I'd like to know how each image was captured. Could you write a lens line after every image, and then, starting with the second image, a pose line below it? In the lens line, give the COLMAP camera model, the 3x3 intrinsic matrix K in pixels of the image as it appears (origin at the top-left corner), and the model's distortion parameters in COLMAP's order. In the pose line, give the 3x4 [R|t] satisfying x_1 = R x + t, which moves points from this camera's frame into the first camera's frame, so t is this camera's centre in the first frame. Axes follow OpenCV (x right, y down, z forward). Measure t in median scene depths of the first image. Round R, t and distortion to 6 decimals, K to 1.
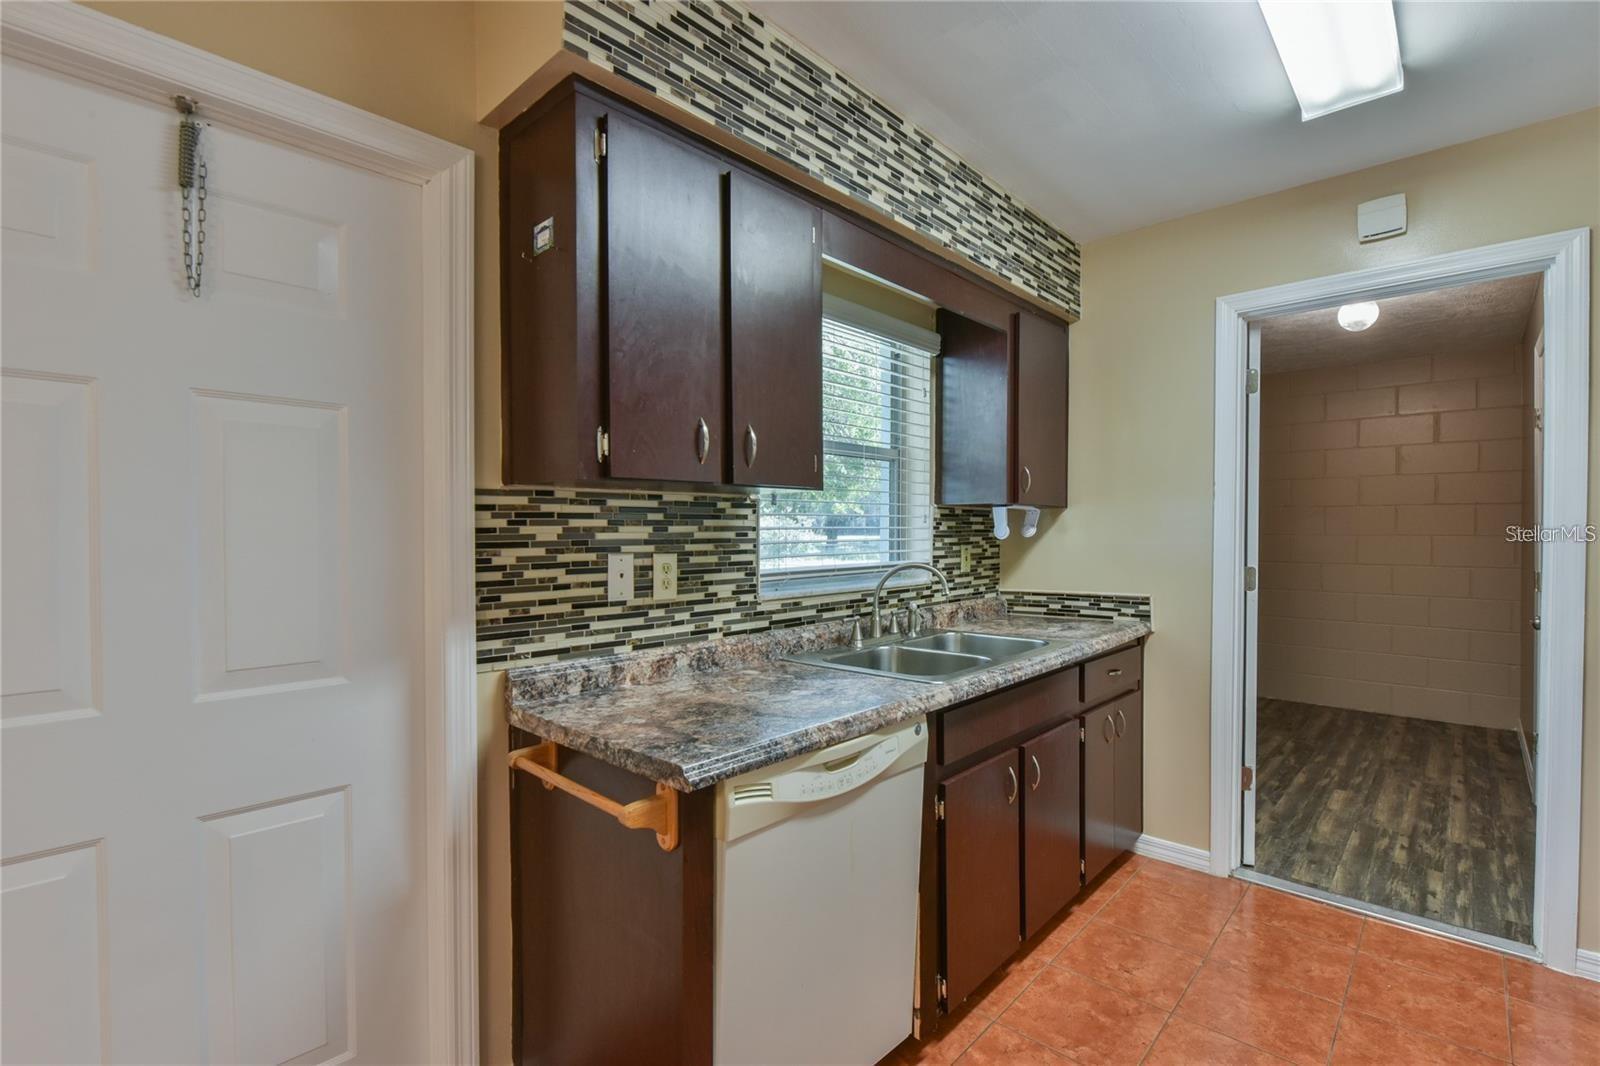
lens RADIAL K [[728.6, 0, 807.4], [0, 728.6, 539.3], [0, 0, 1]] dist [-0.010009, -0.001398]
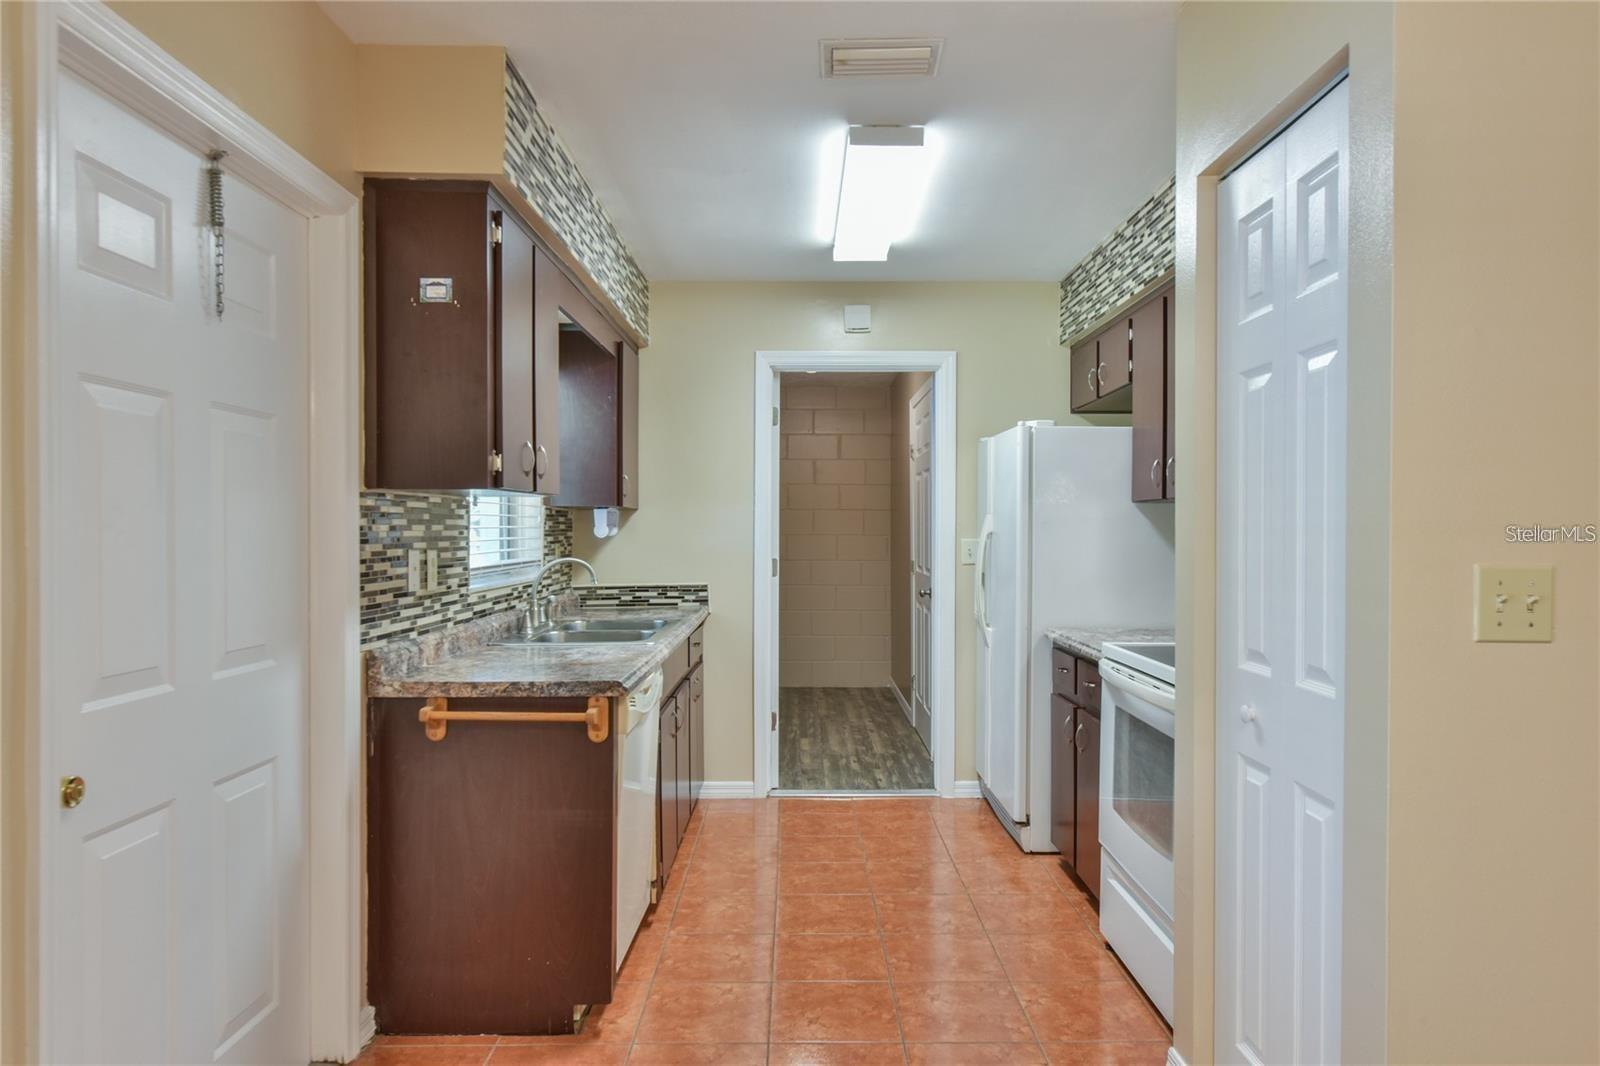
lens RADIAL K [[1000.2, 0, 799.6], [0, 1000.2, 538.0], [0, 0, 1]] dist [-0.006728, 0.001015]
pose [[0.738354, -0.003508, 0.674404, -0.605341], [0.007410, 0.999968, -0.002911, 0.007705], [-0.674373, 0.007146, 0.738356, -0.381995]]
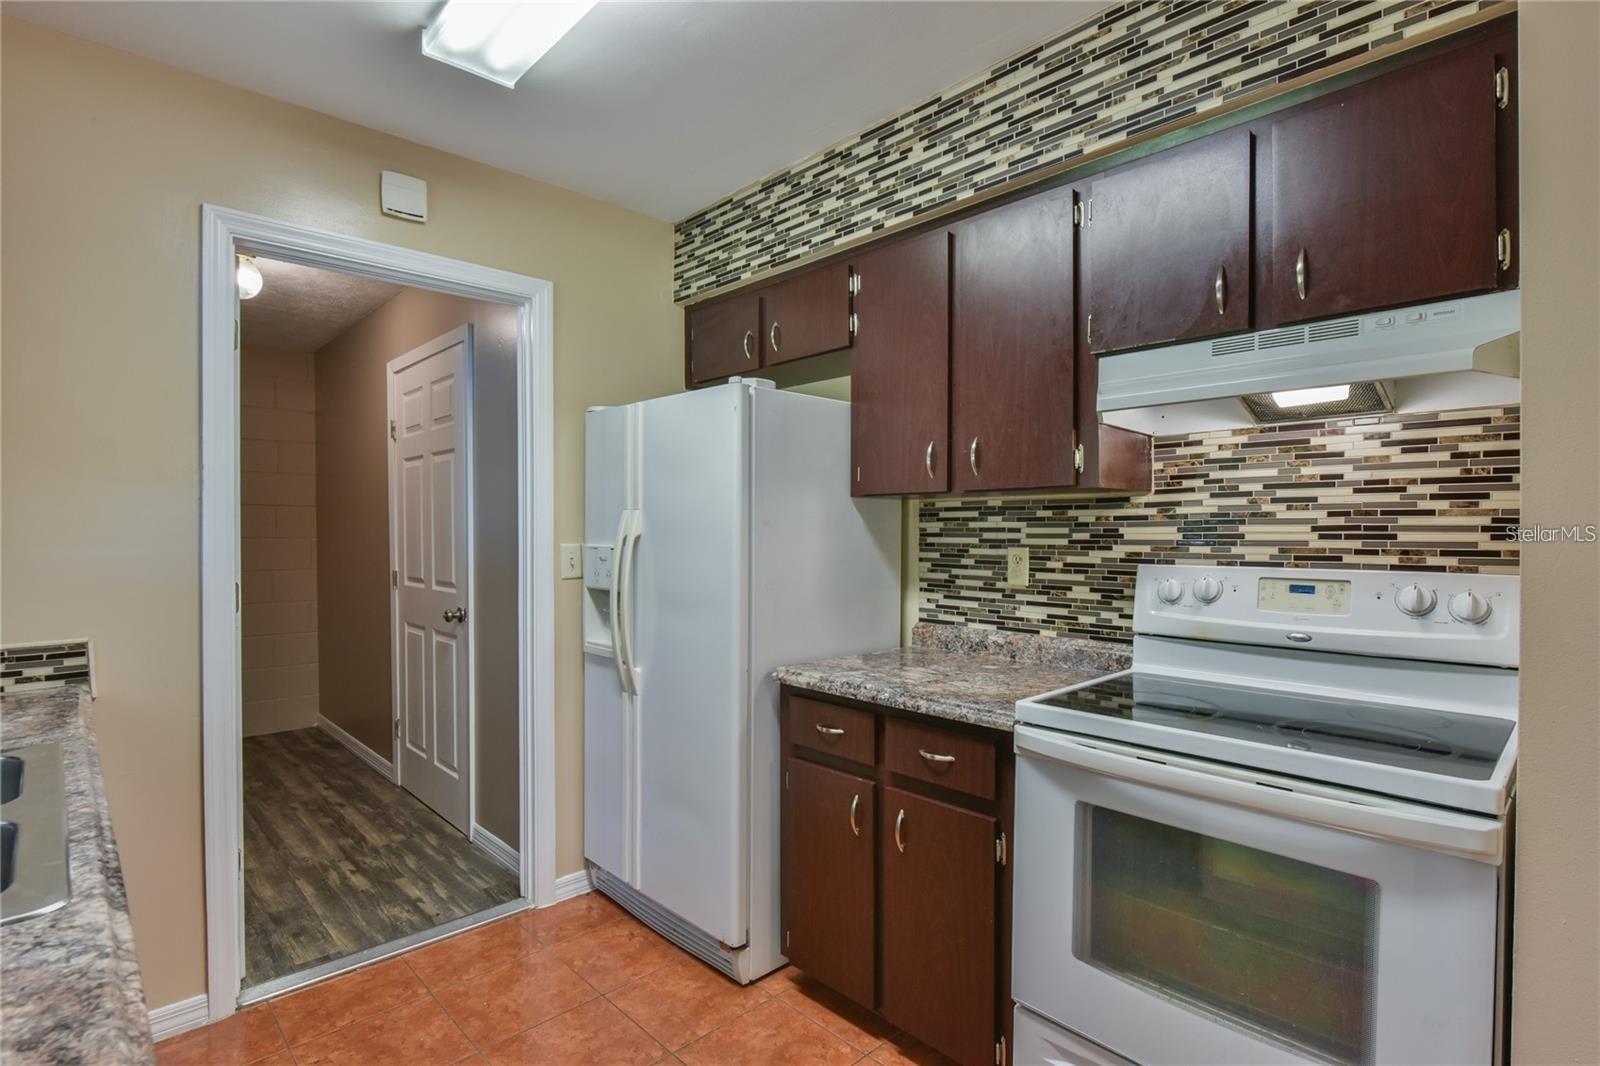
lens RADIAL K [[783.0, 0, 812.0], [0, 783.0, 535.9], [0, 0, 1]] dist [-0.005495, -0.002801]
pose [[0.065296, -0.006925, 0.997842, -0.159646], [0.016054, 0.999854, 0.005889, -0.005161], [-0.997737, 0.015635, 0.065398, 0.379596]]
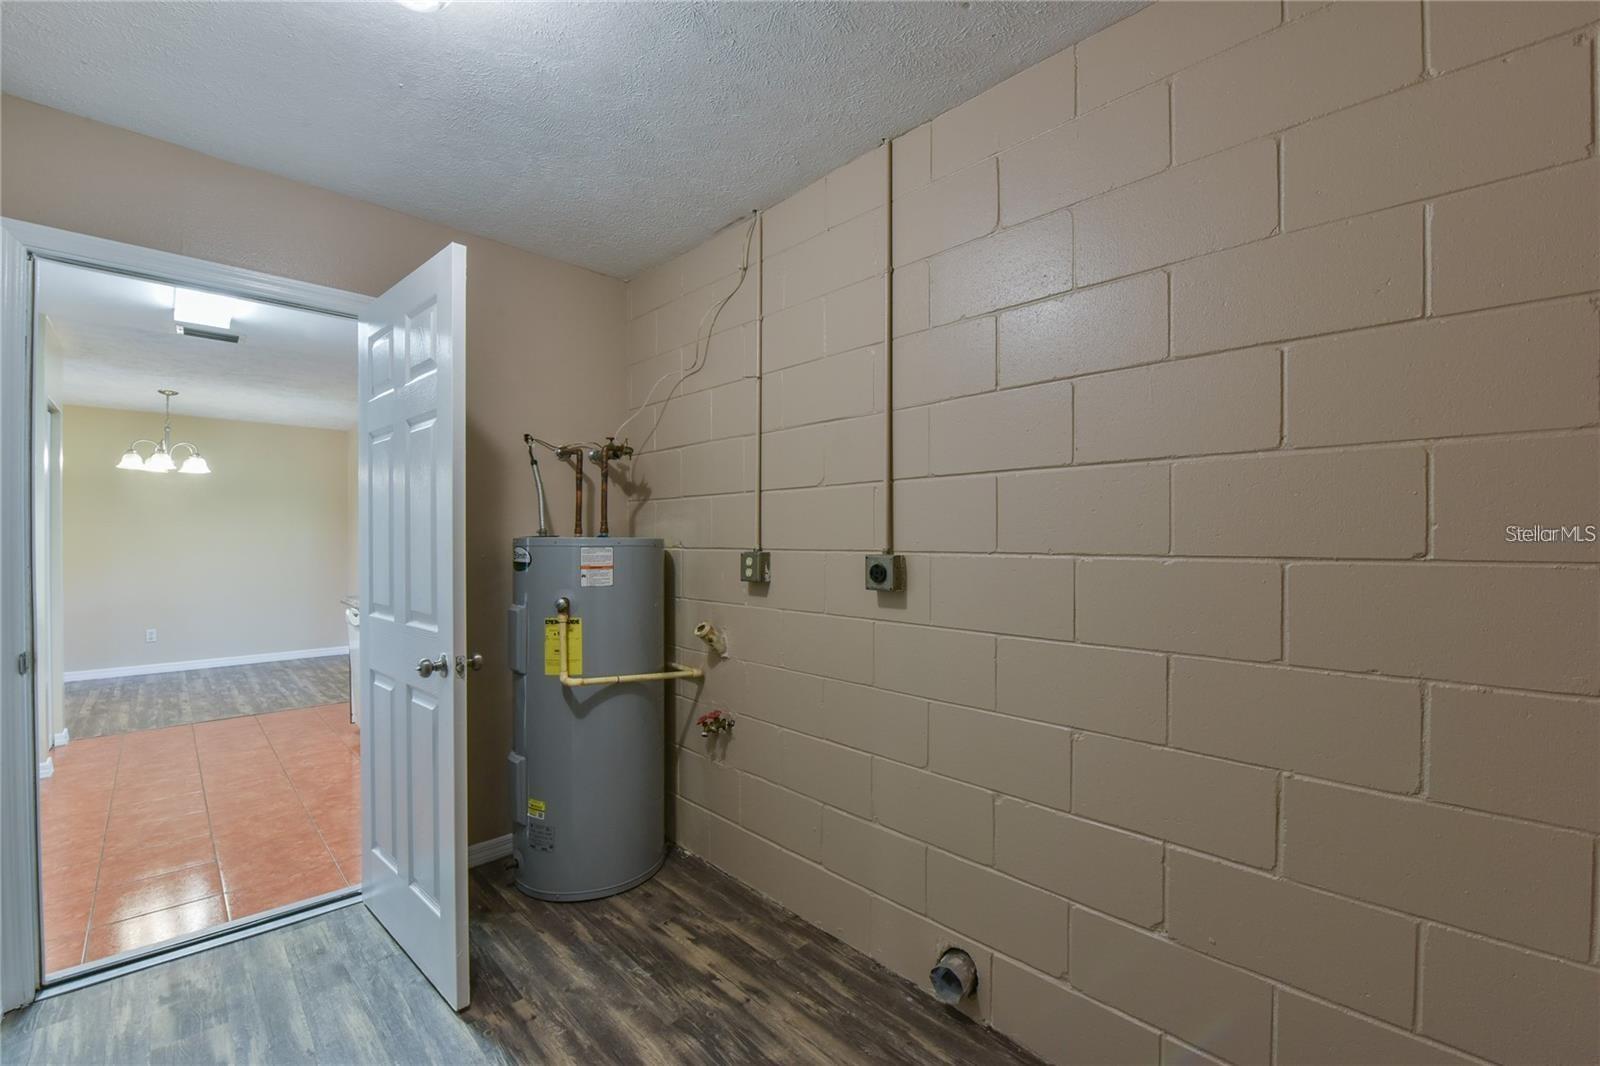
lens RADIAL K [[672.6, 0, 798.0], [0, 672.6, 537.6], [0, 0, 1]] dist [-0.001016, -0.000251]
pose [[-0.070360, 0.003976, -0.997514, 1.533063], [-0.011425, 0.999923, 0.004791, -0.028307], [0.997456, 0.011734, -0.070309, 1.719606]]
